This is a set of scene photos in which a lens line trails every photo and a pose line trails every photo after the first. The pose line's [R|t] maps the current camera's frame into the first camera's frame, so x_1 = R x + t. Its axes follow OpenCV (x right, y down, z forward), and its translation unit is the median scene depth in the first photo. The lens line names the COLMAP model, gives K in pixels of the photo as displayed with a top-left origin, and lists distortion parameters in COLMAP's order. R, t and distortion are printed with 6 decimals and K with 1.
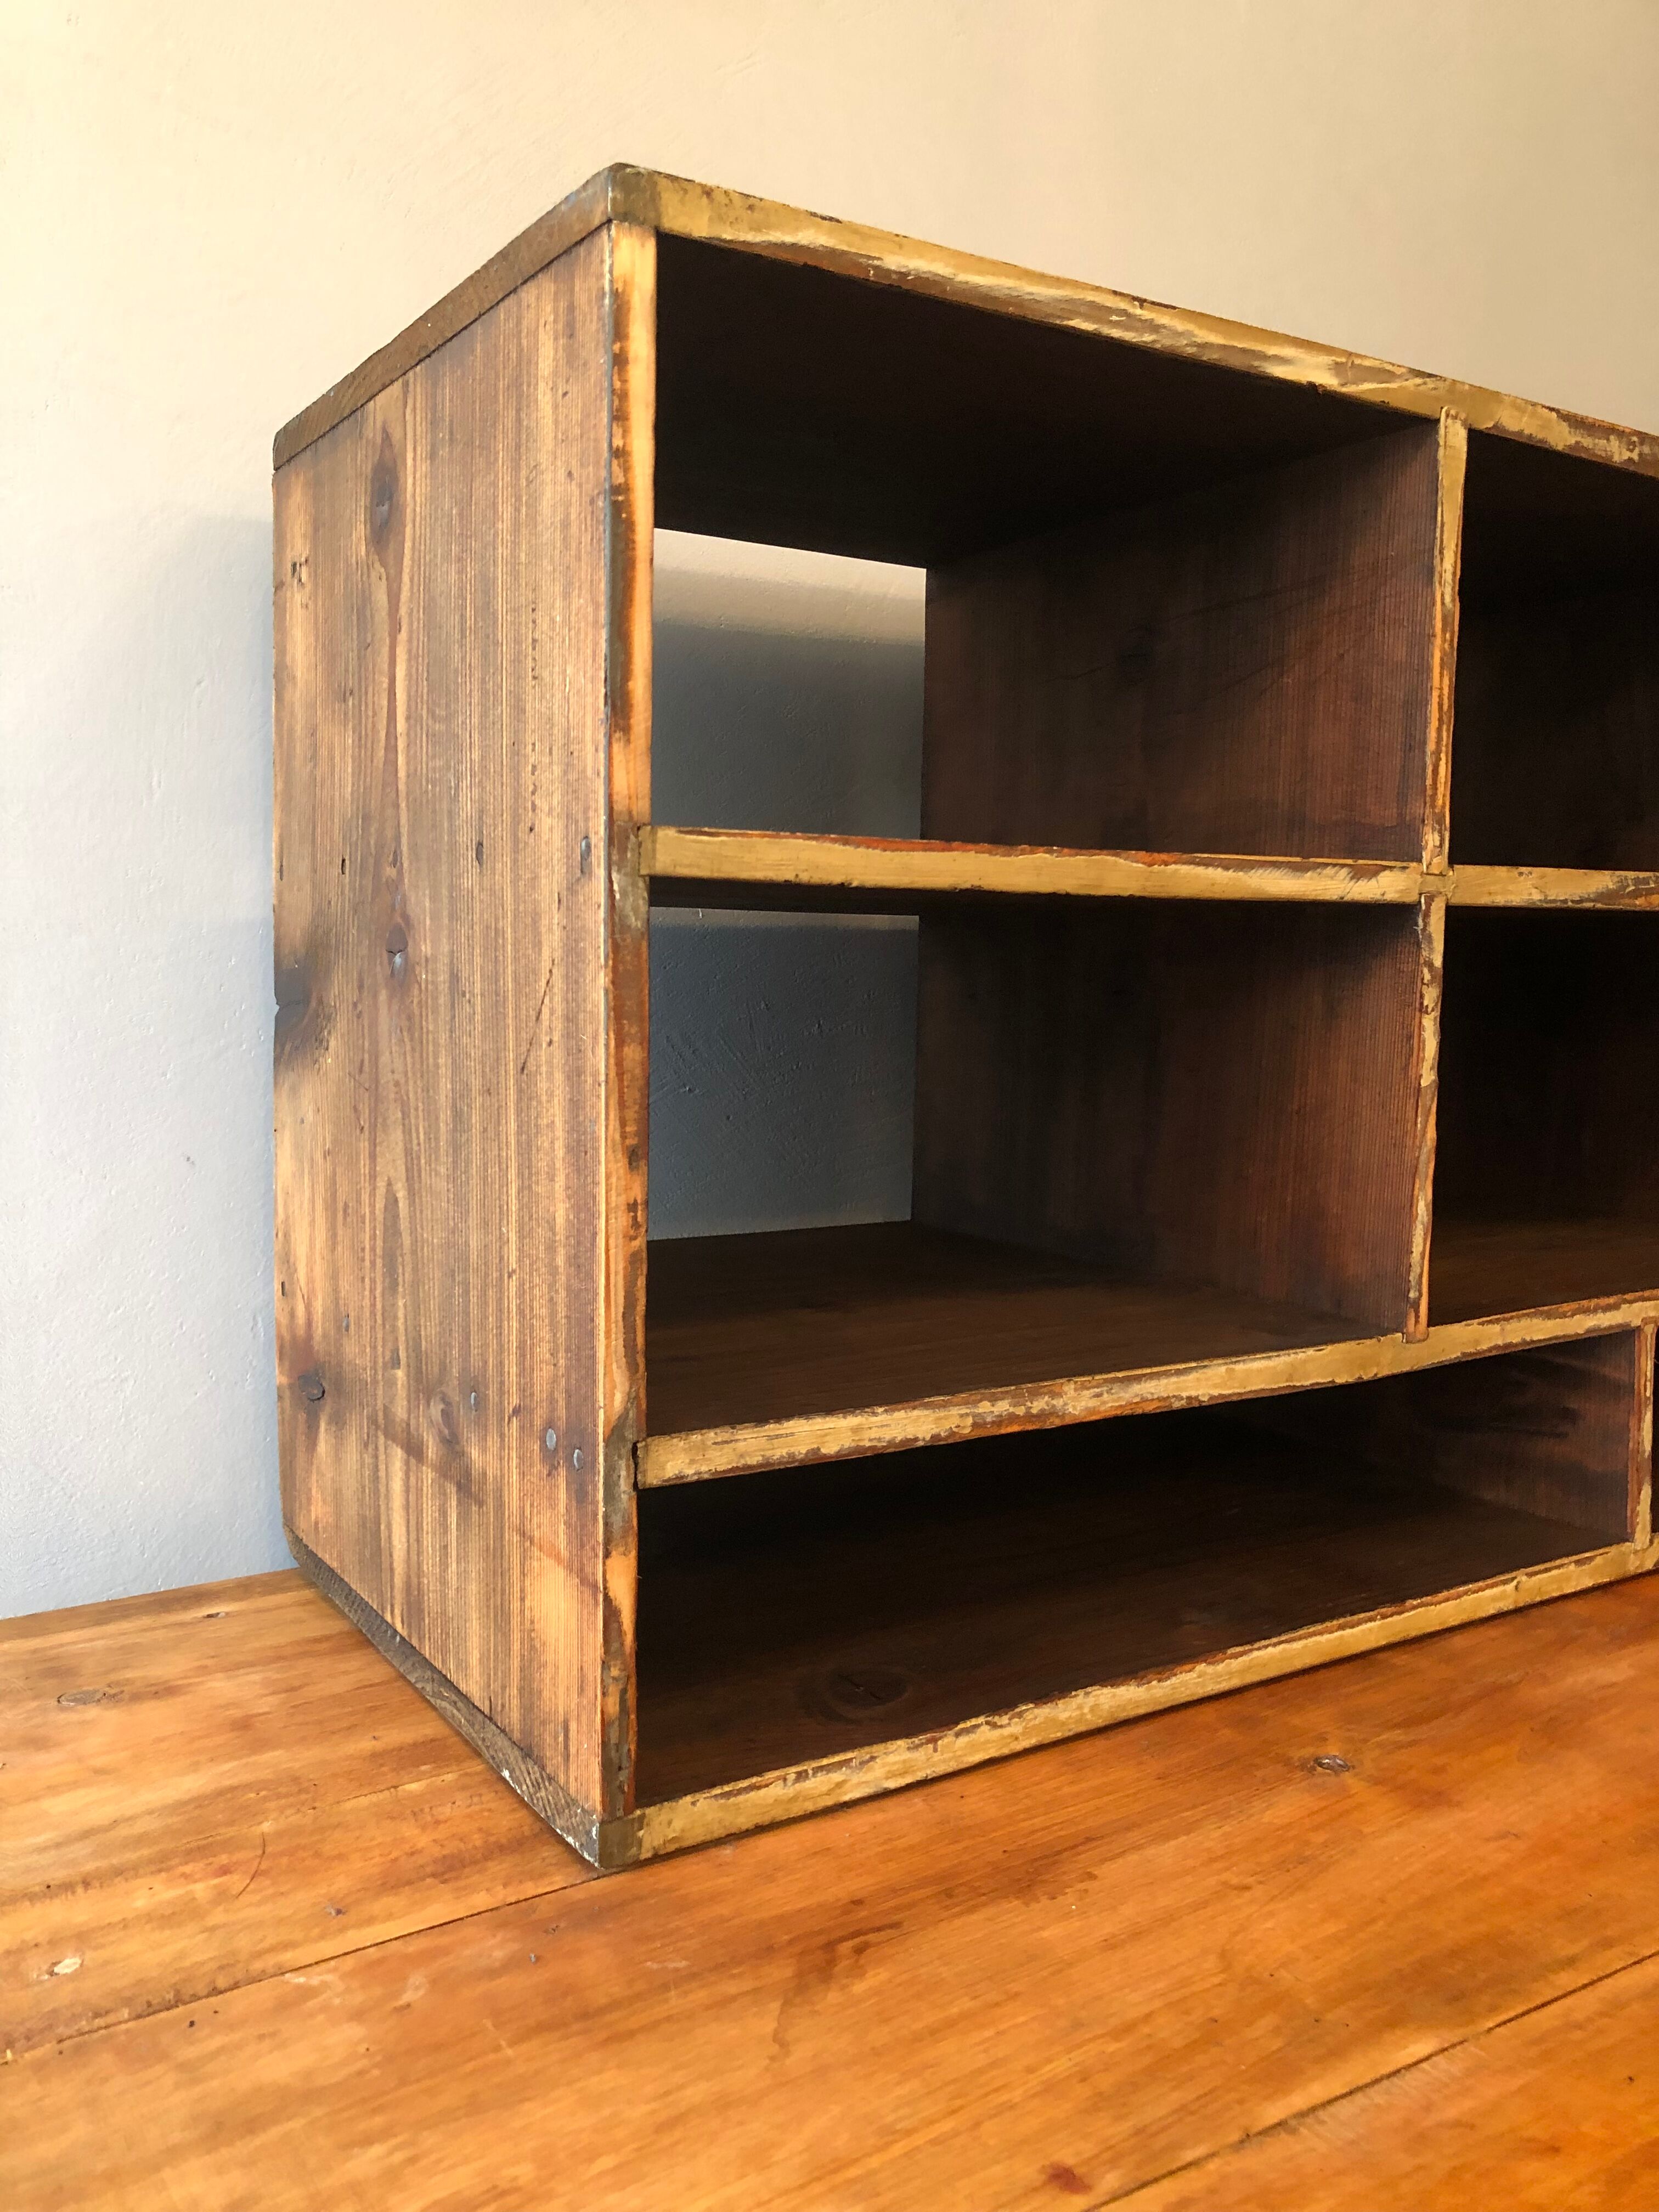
lens RADIAL K [[1807.3, 0, 829.5], [0, 1807.3, 1106.0], [0, 0, 1]] dist [0.018535, -0.000083]
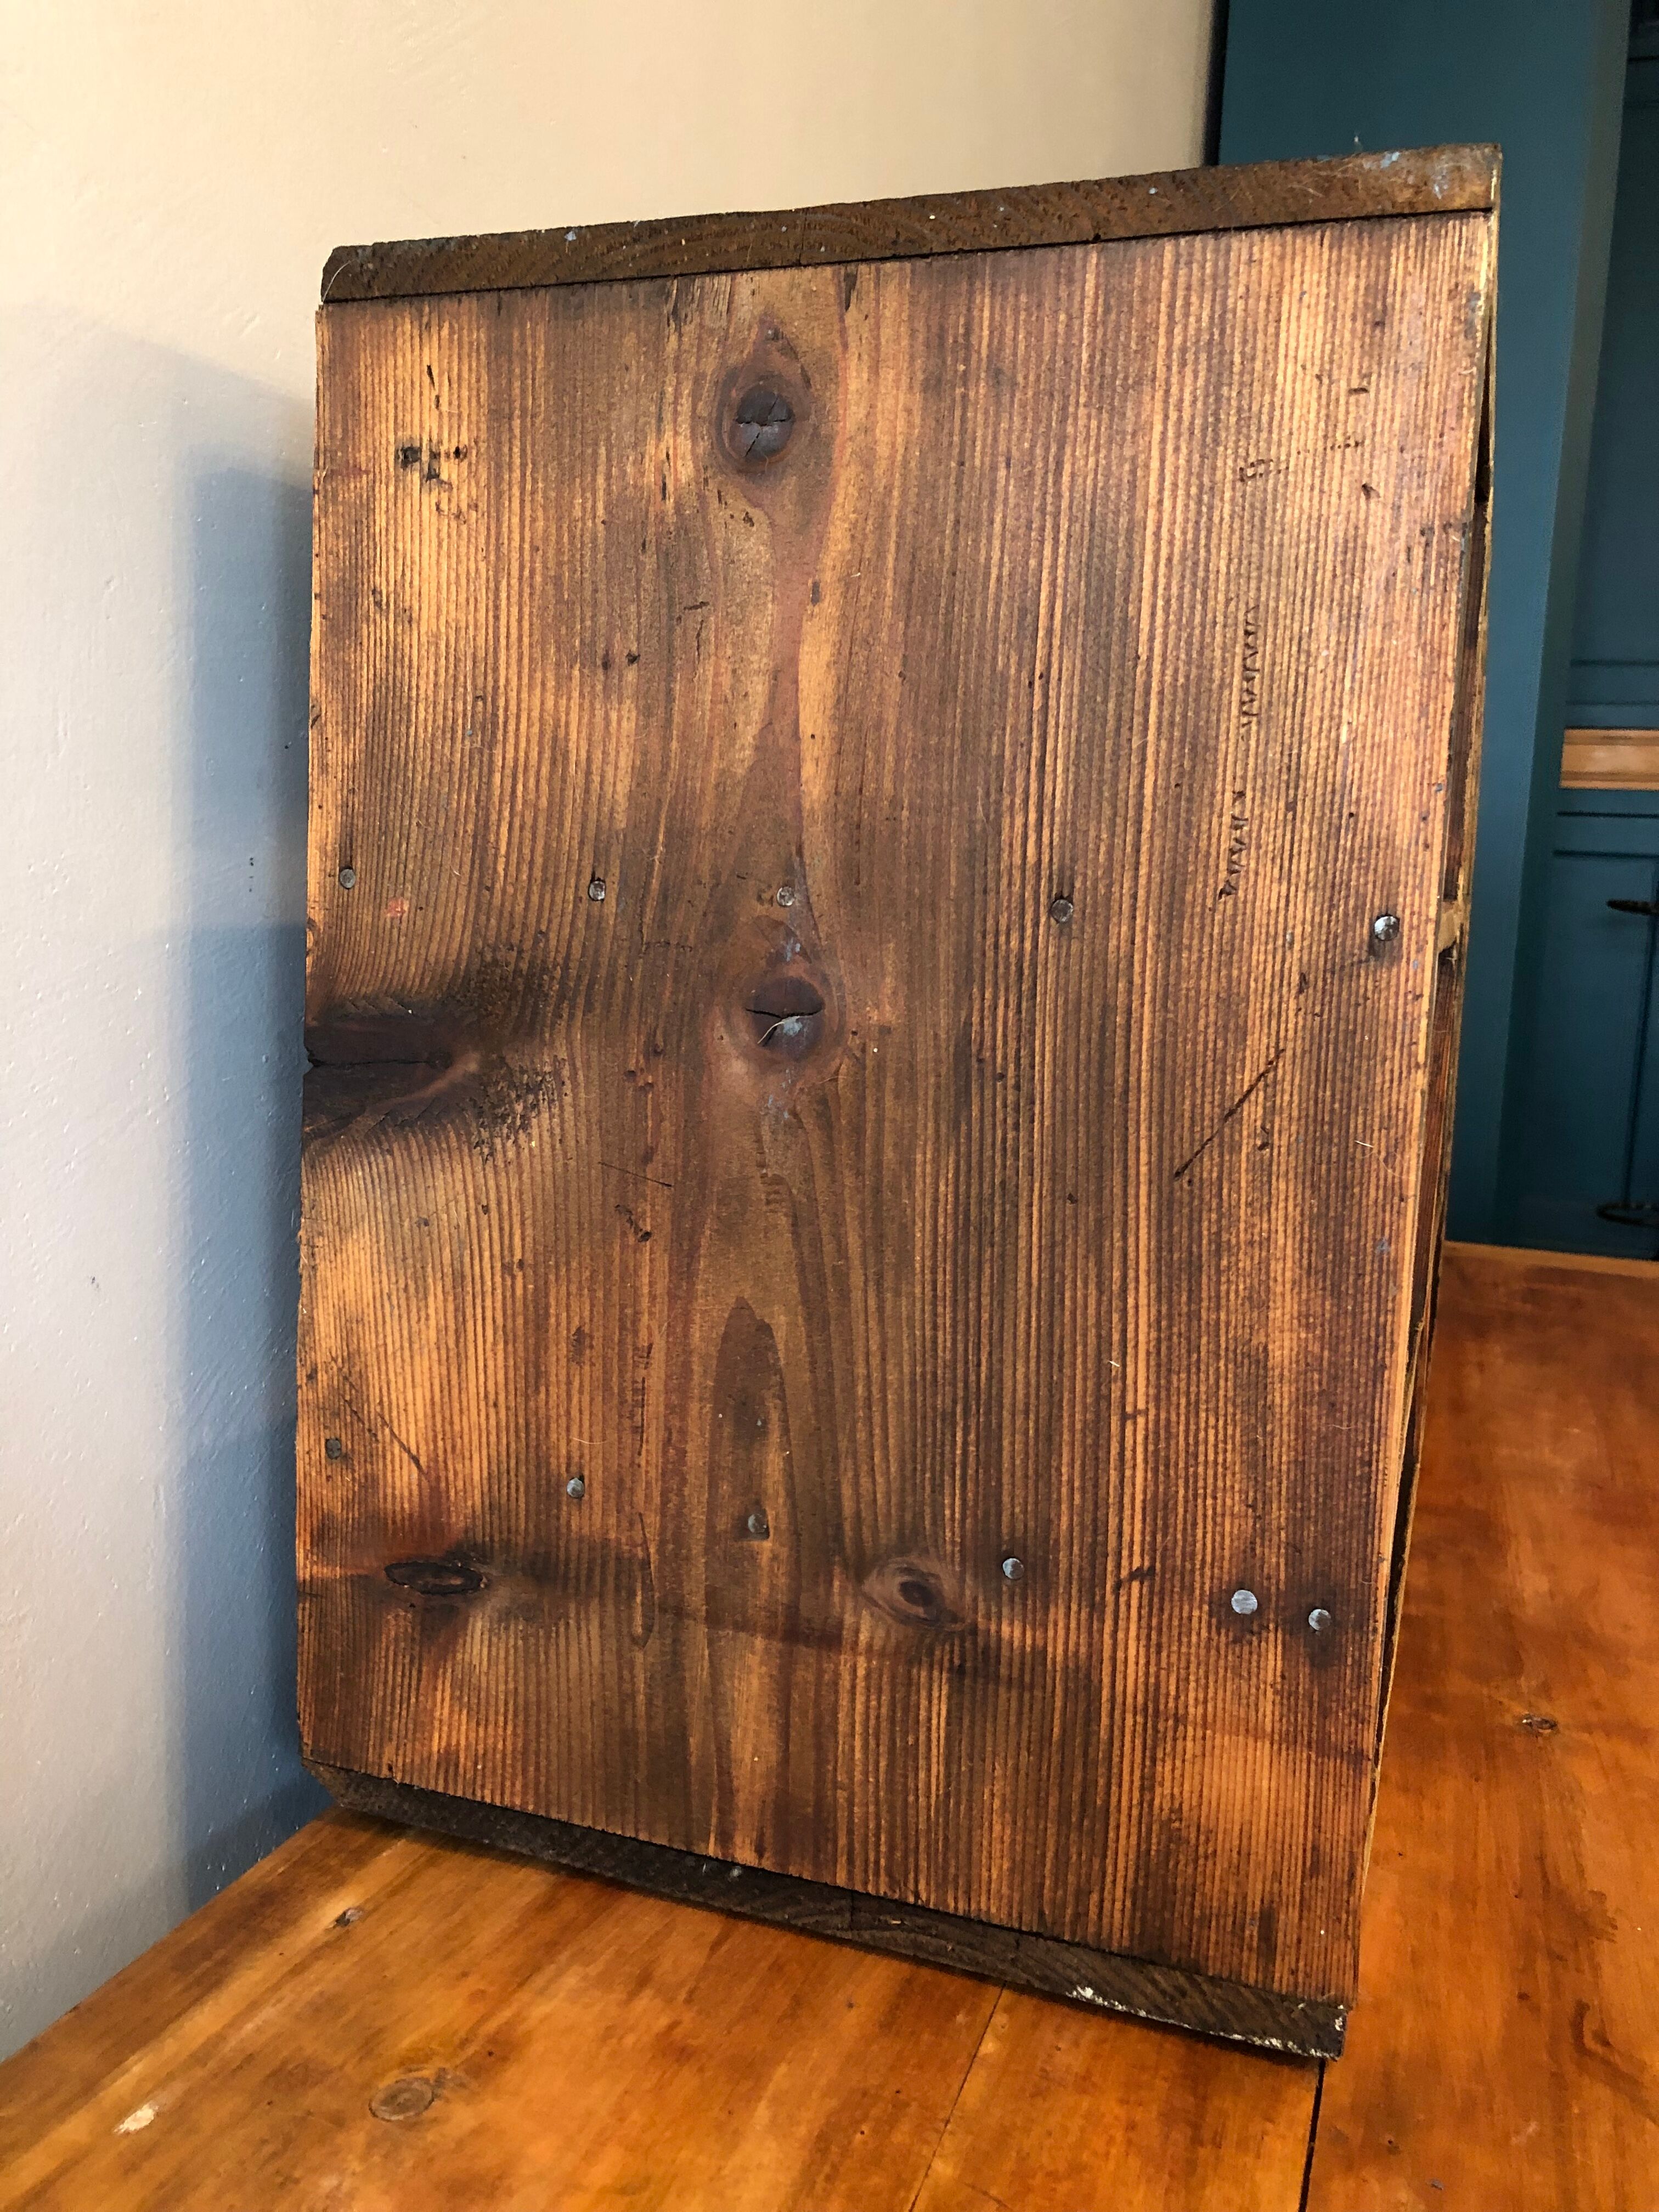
lens RADIAL K [[1735.8, 0, 870.1], [0, 1735.8, 1102.5], [0, 0, 1]] dist [0.004625, -0.002235]
pose [[0.789574, -0.050683, 0.611558, -0.750640], [0.019051, 0.998128, 0.058124, -0.100426], [-0.613359, -0.034242, 0.789062, 0.439061]]
